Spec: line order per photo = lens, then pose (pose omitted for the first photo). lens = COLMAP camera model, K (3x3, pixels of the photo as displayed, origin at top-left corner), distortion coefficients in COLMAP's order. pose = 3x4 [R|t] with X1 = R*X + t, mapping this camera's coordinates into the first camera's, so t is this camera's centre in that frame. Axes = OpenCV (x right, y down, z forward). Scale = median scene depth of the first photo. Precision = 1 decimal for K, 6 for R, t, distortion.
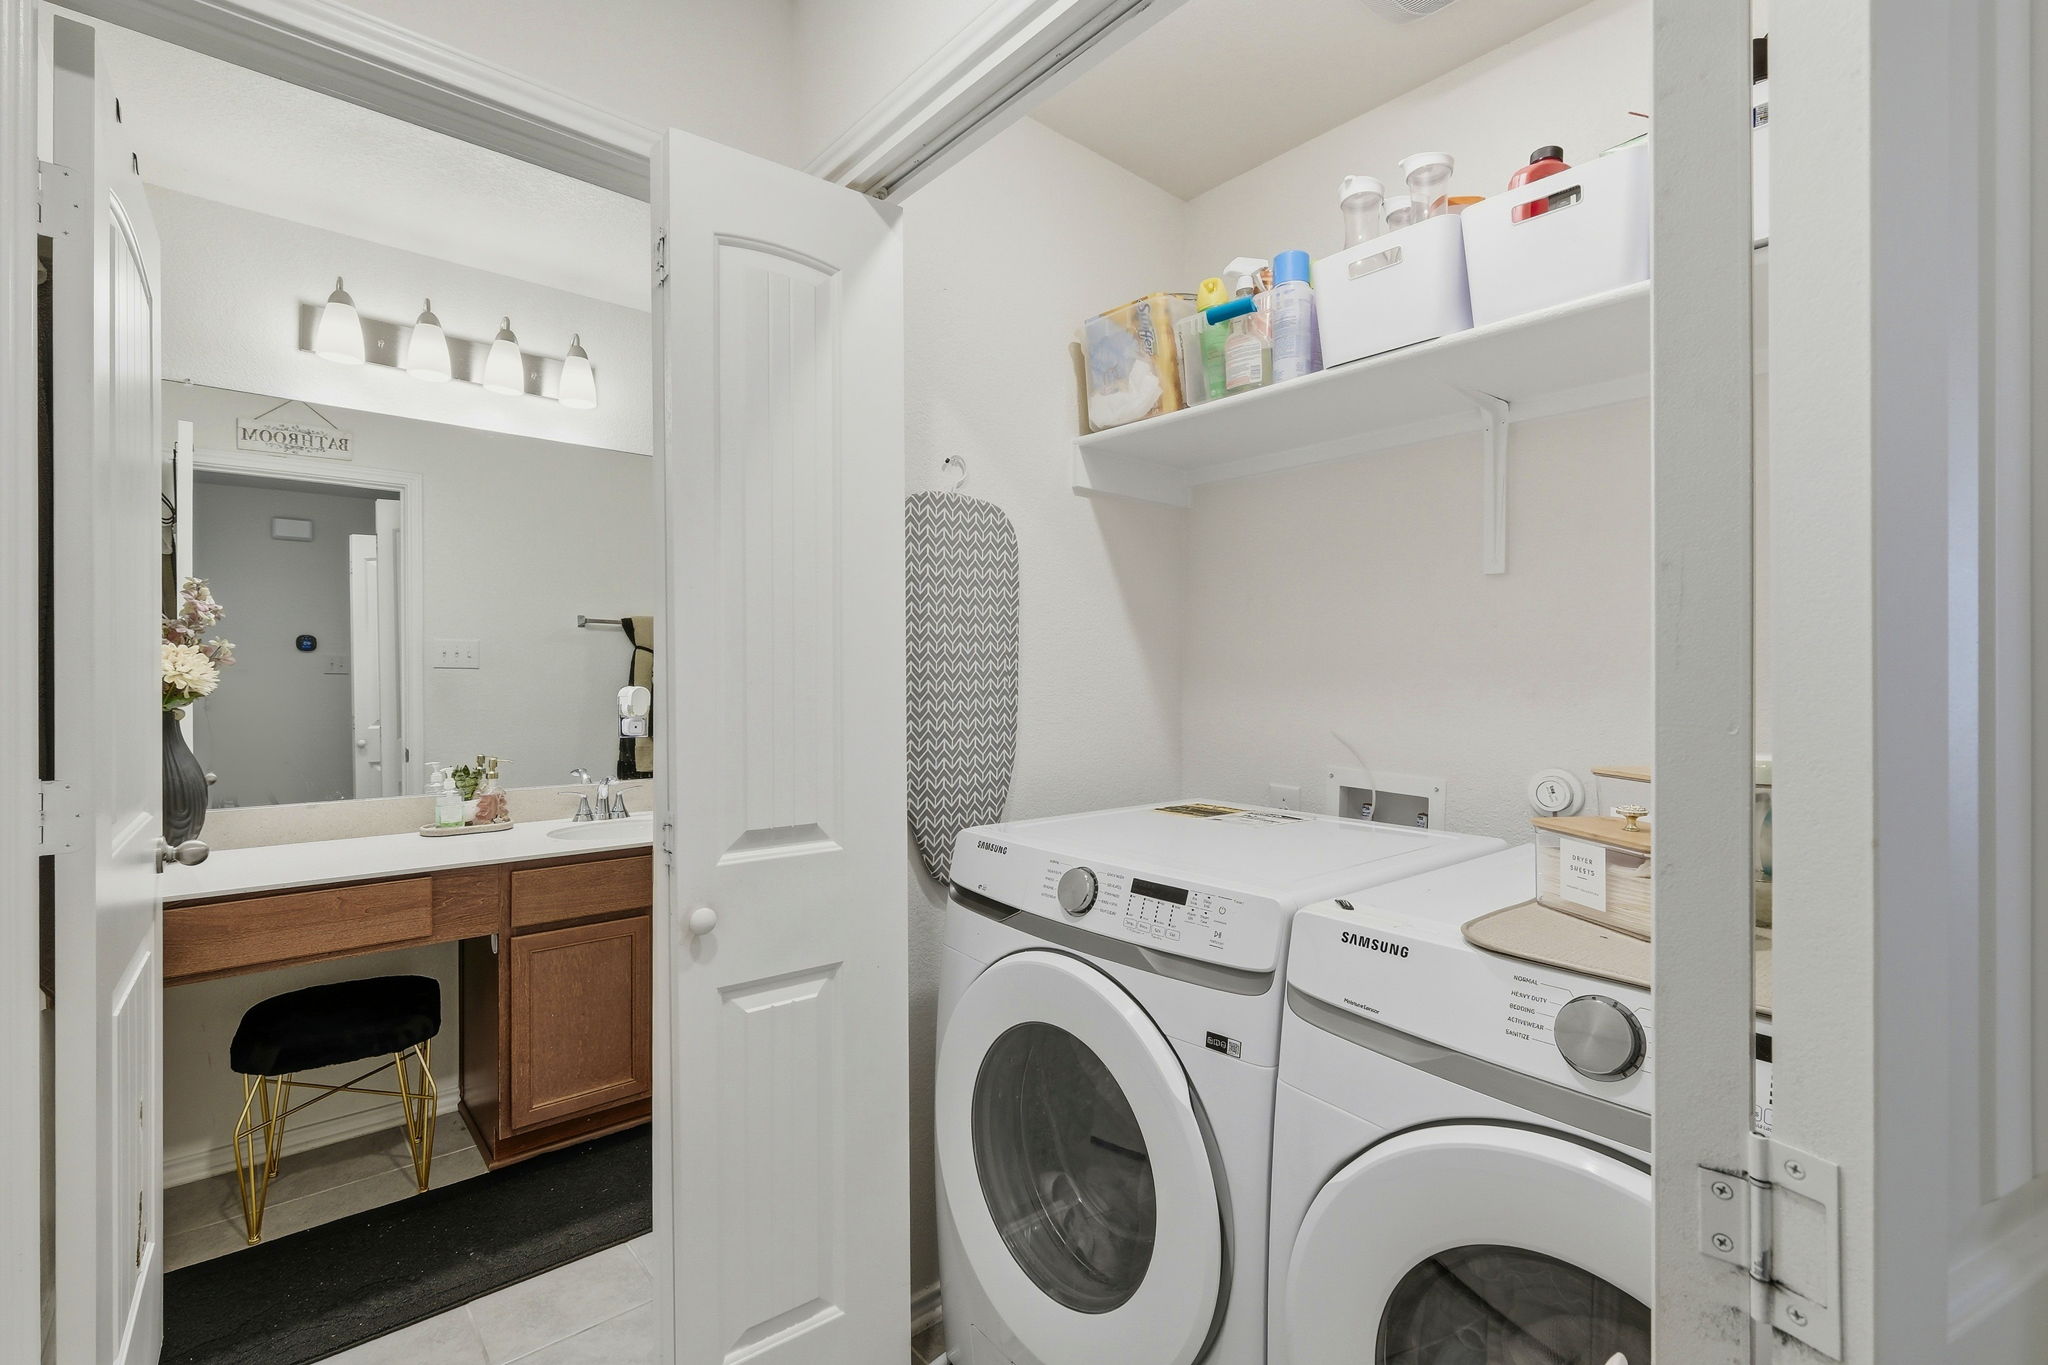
lens RADIAL K [[912.0, 0, 1022.6], [0, 912.0, 676.7], [0, 0, 1]] dist [-0.004585, -0.000346]
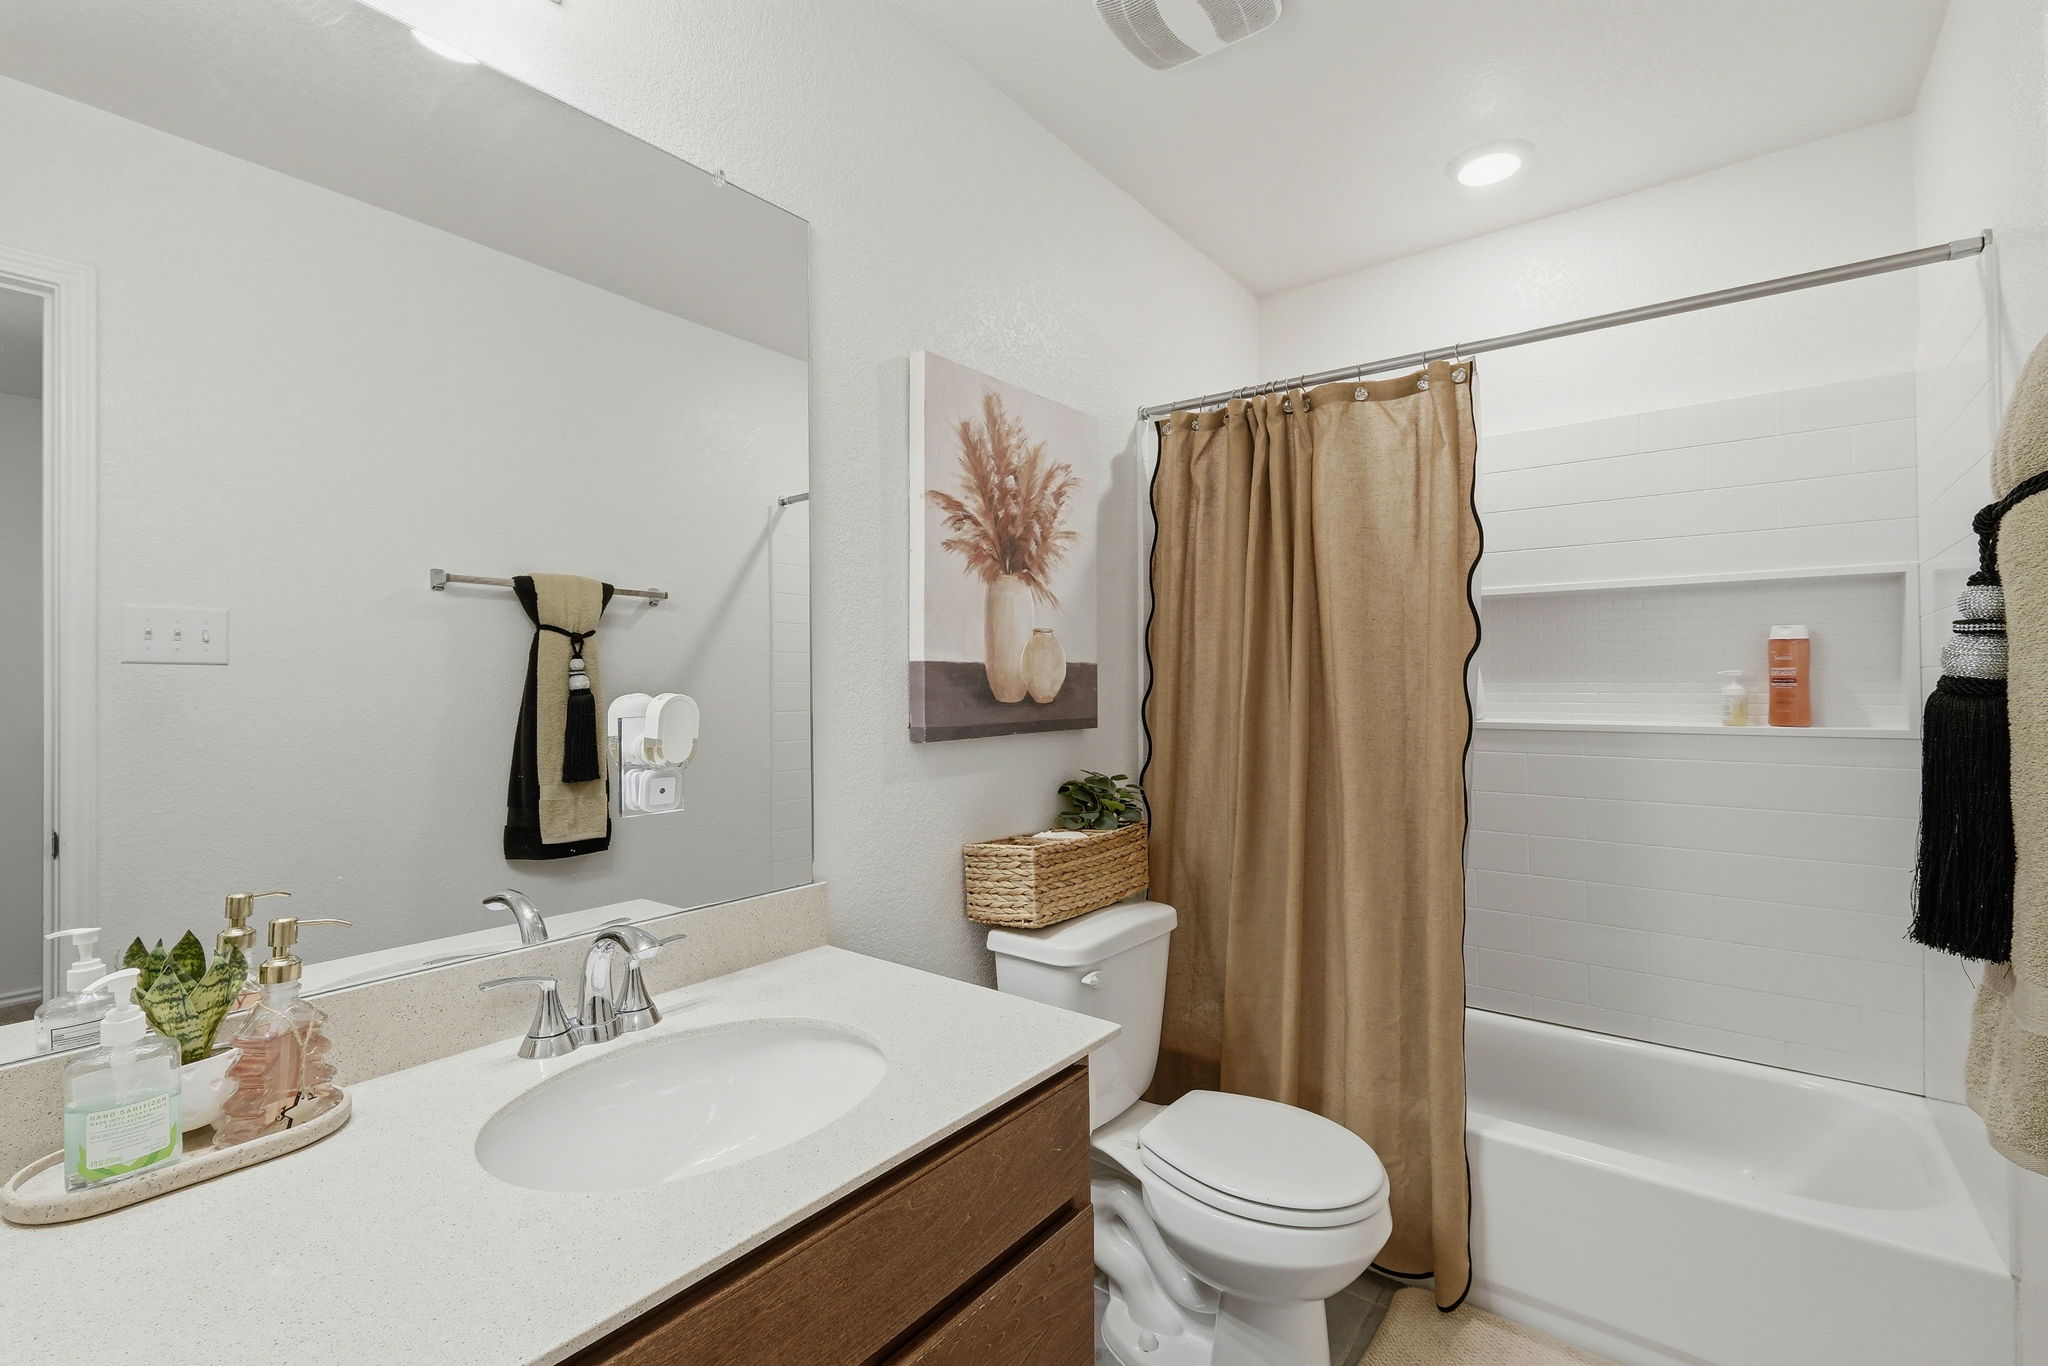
lens RADIAL K [[912.0, 0, 1023.5], [0, 912.0, 682.7], [0, 0, 1]] dist [-0.004585, -0.000346]
pose [[0.983190, -0.008529, 0.182389, -0.369926], [0.008917, 0.999959, -0.001306, 0.009028], [-0.182370, 0.002910, 0.983226, 0.615681]]
